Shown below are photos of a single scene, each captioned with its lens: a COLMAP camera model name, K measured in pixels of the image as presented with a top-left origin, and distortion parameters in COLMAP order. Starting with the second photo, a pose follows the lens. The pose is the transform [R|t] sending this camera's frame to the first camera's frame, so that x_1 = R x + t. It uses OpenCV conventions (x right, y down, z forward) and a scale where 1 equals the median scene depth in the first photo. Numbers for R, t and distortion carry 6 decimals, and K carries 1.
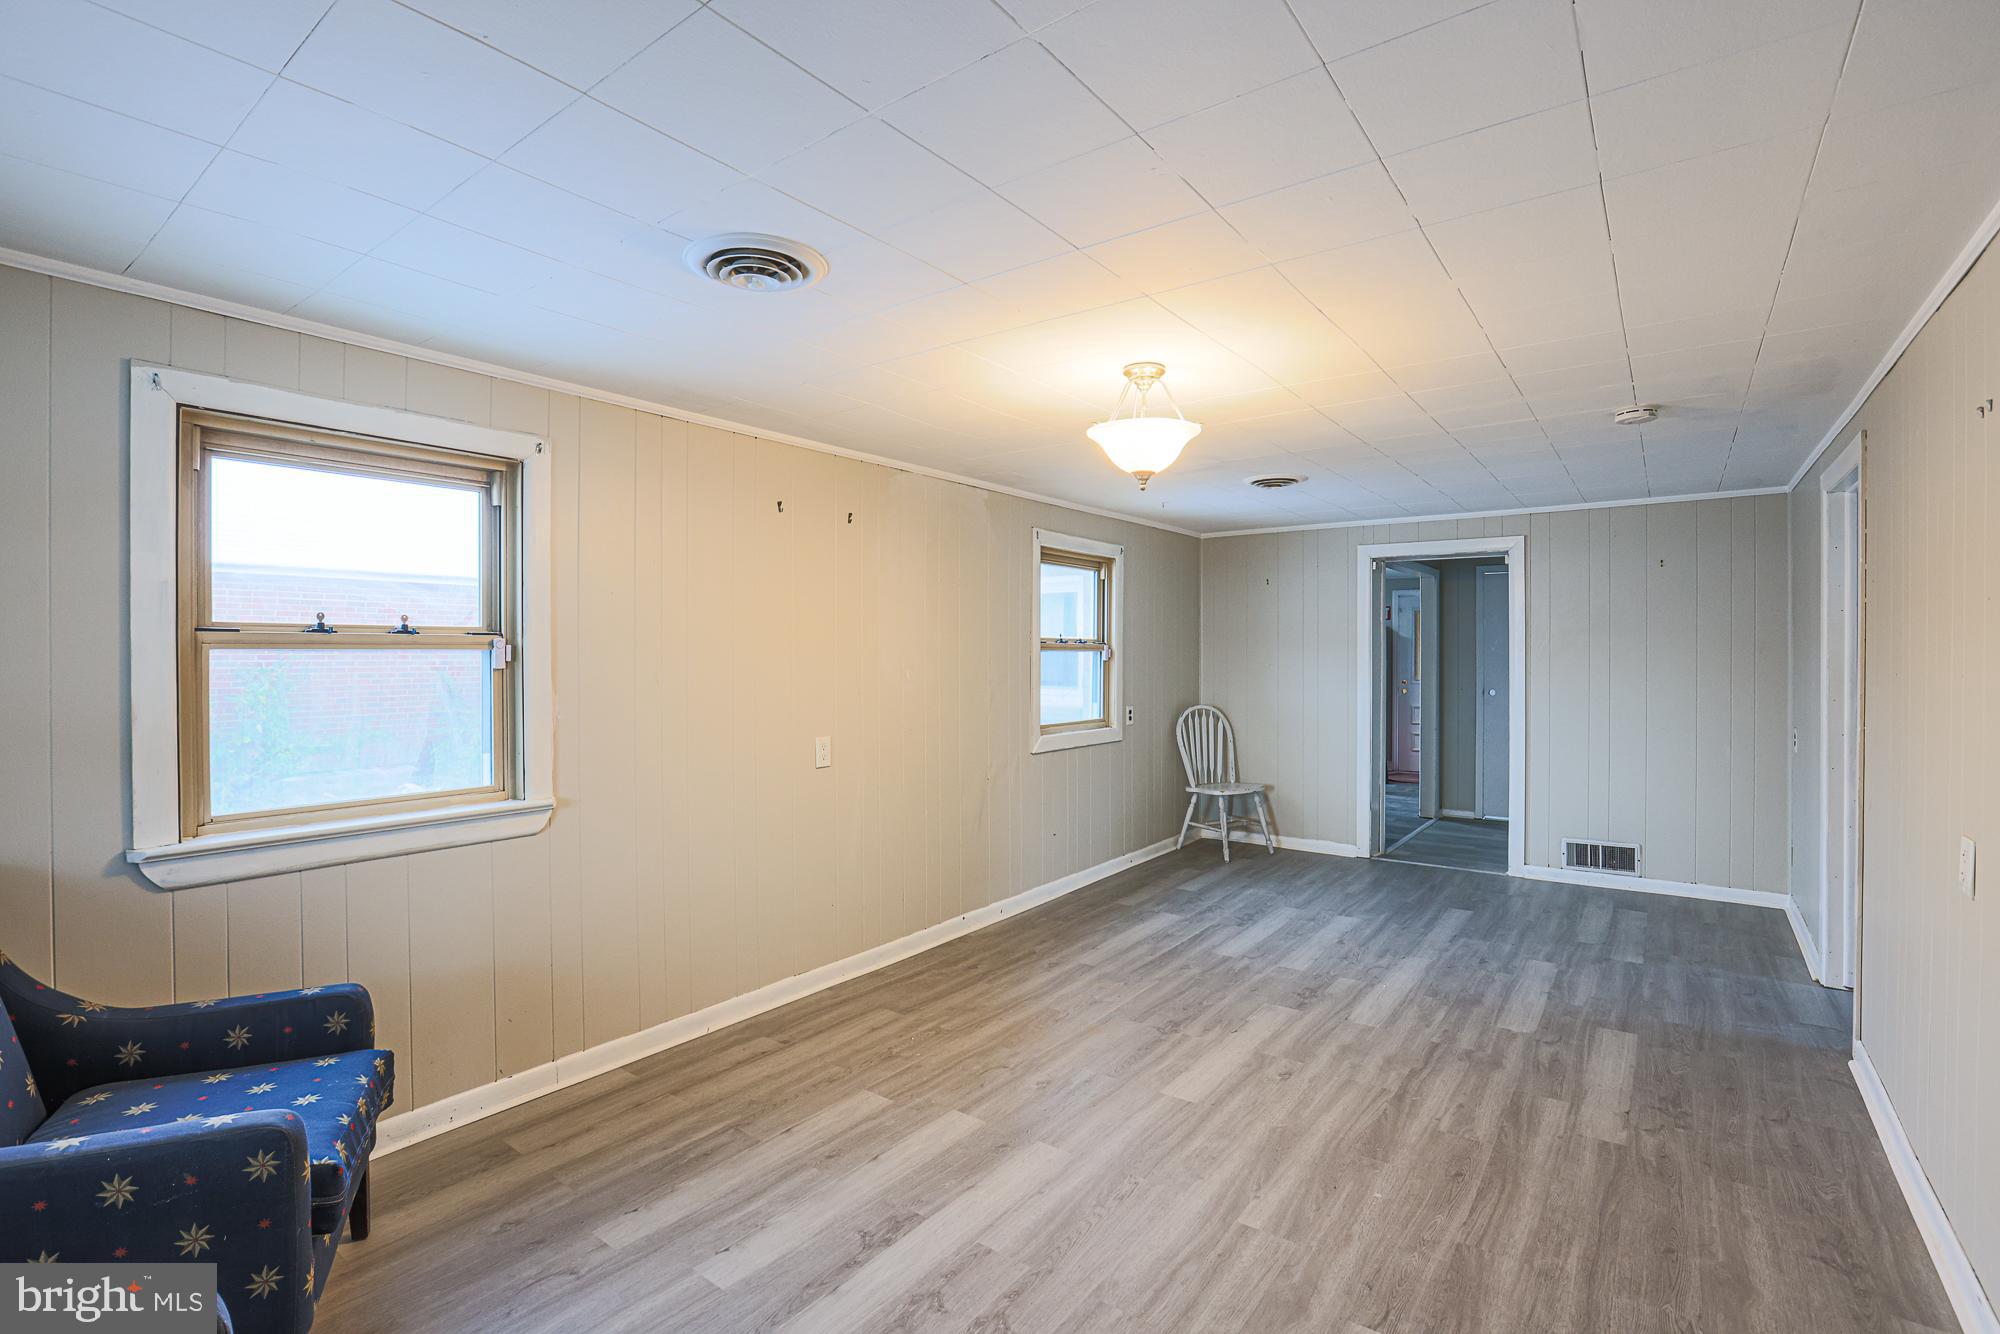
lens RADIAL K [[913.4, 0, 981.8], [0, 913.4, 655.2], [0, 0, 1]] dist [-0.047896, 0.014085]
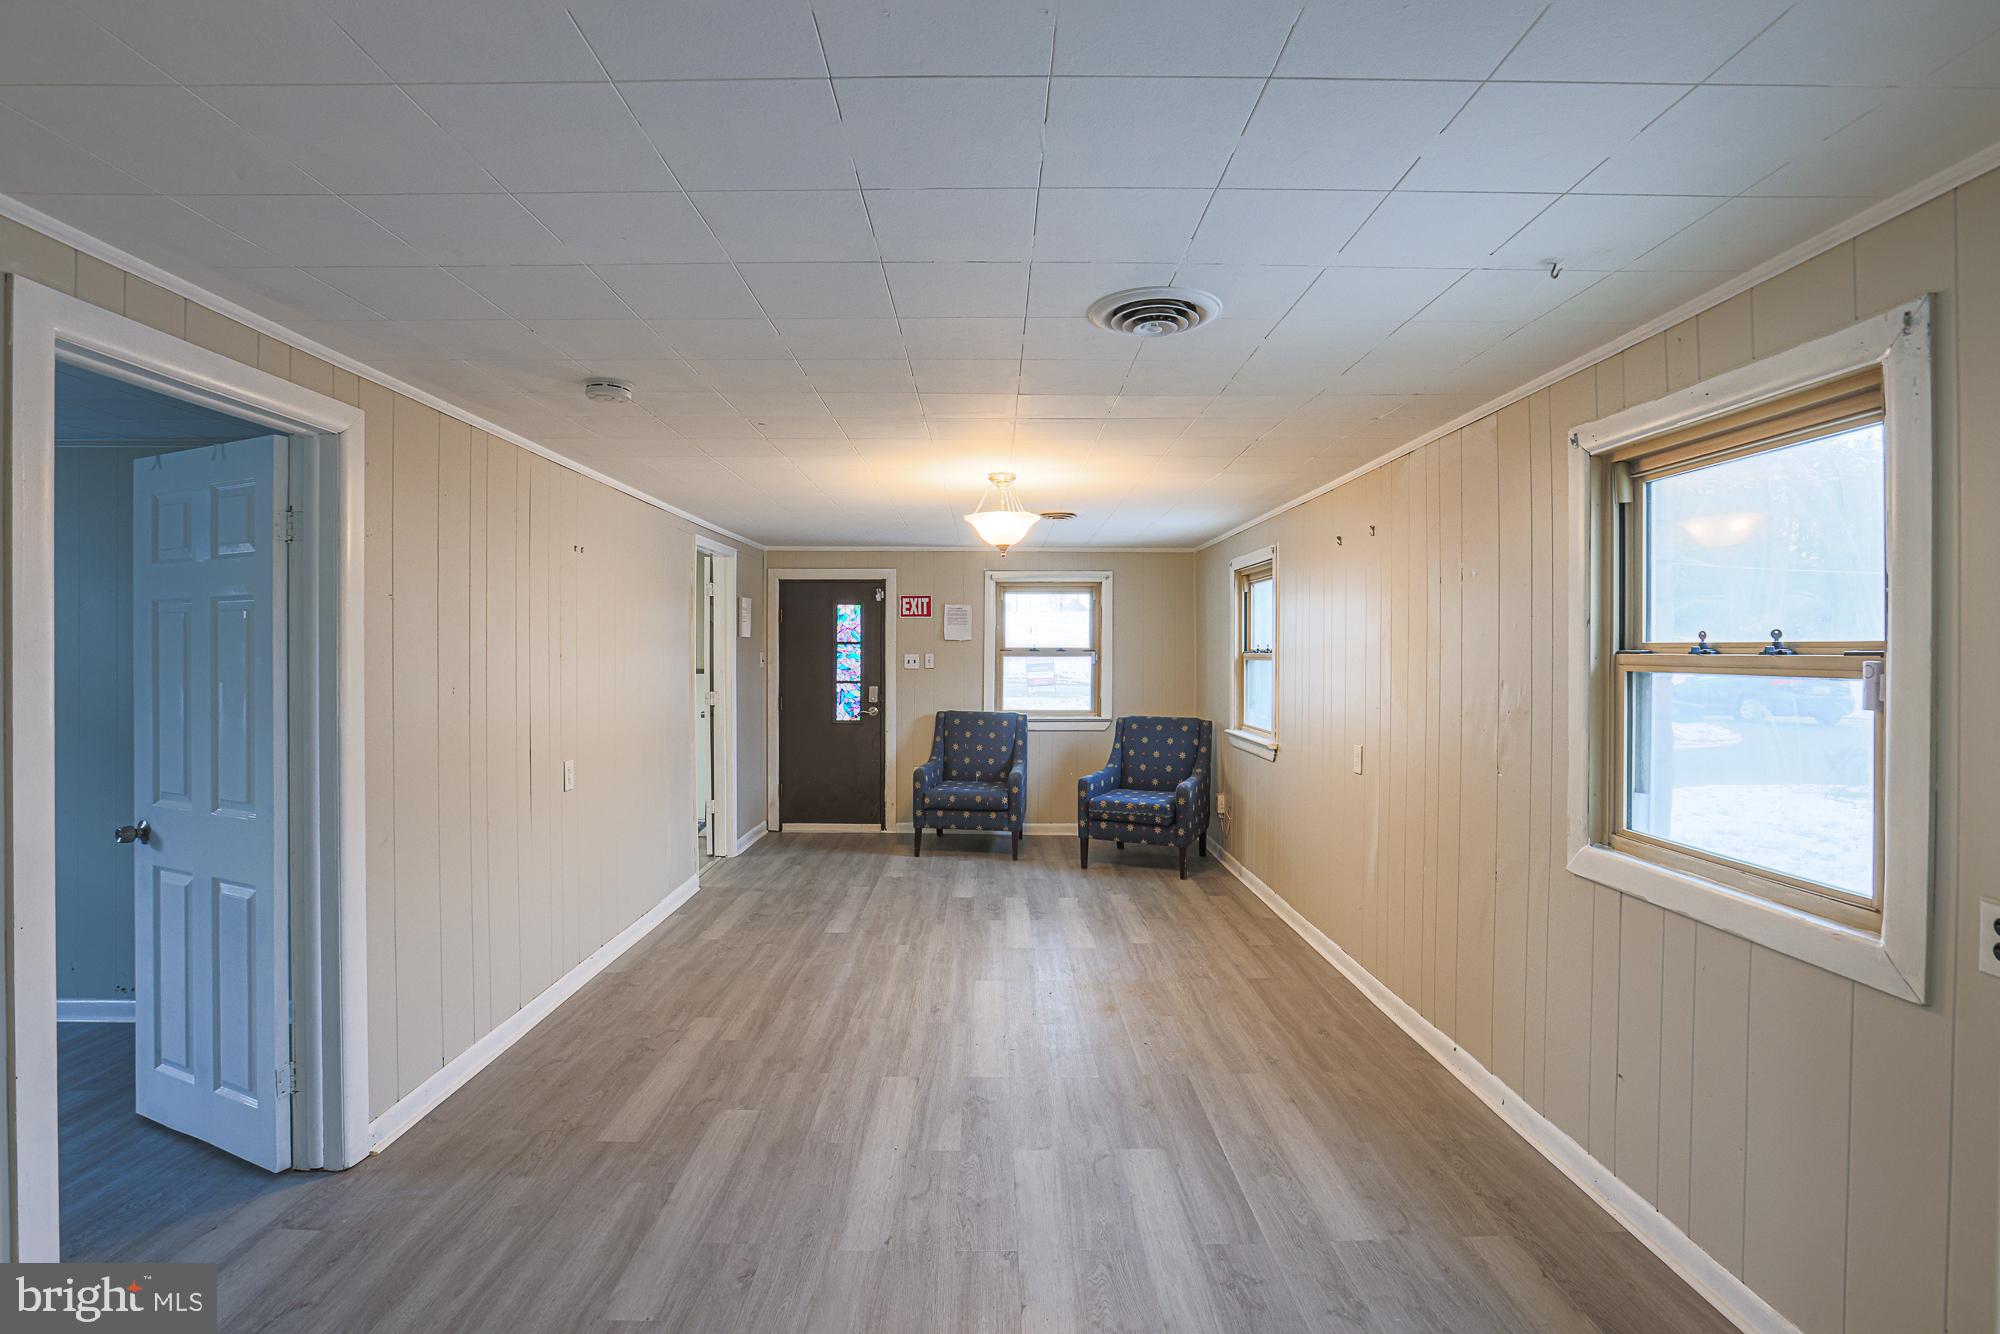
lens RADIAL K [[959.5, 0, 994.6], [0, 959.5, 663.7], [0, 0, 1]] dist [-0.043289, 0.015461]
pose [[-0.790727, 0.008532, -0.612109, 1.054975], [0.001038, 0.999920, 0.012598, -0.018283], [0.612168, 0.009326, -0.790673, 2.056243]]
